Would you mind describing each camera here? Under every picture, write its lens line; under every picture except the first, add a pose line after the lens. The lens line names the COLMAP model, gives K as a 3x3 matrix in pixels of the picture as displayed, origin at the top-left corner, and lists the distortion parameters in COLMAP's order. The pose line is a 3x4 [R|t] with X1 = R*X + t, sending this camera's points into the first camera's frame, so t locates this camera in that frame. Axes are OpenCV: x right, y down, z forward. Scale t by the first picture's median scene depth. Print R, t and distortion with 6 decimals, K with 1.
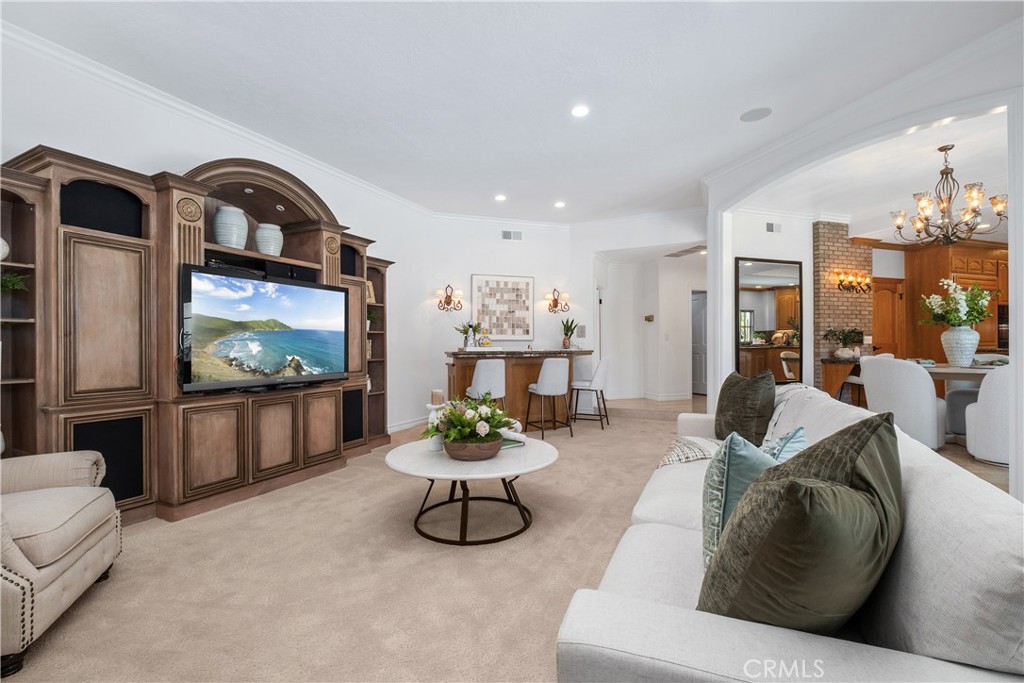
lens RADIAL K [[441.5, 0, 514.4], [0, 441.5, 345.6], [0, 0, 1]] dist [-0.001291, -0.003204]
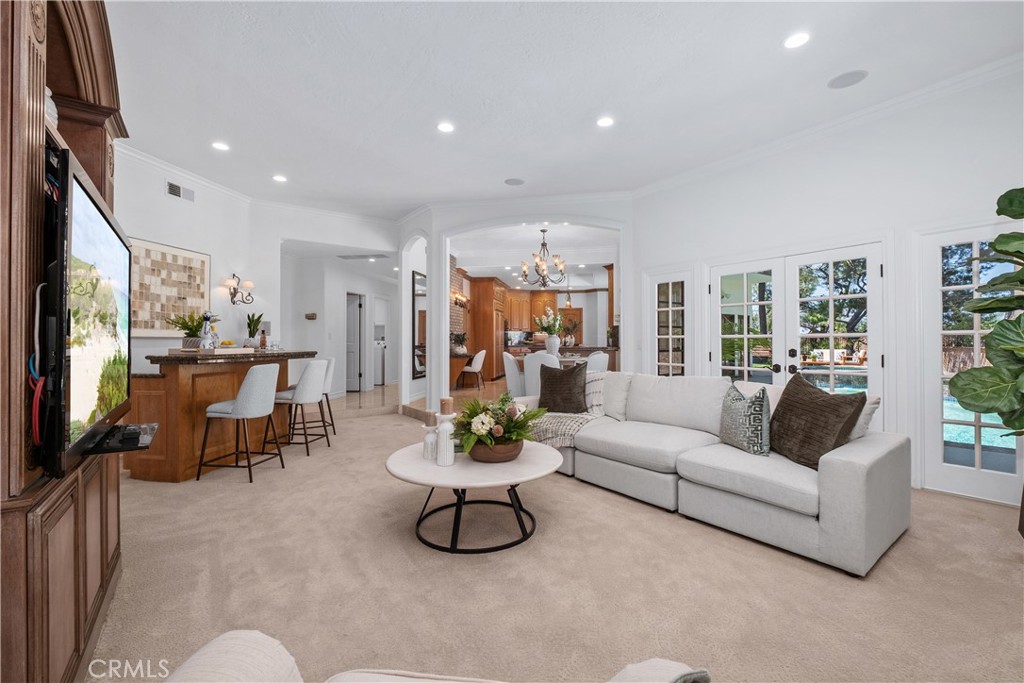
lens RADIAL K [[441.5, 0, 504.2], [0, 441.5, 338.9], [0, 0, 1]] dist [-0.001291, -0.003204]
pose [[0.482218, 0.011433, 0.875977, -0.385617], [-0.003667, 0.999932, -0.011032, -0.004262], [-0.876044, 0.002108, 0.482227, 0.194871]]
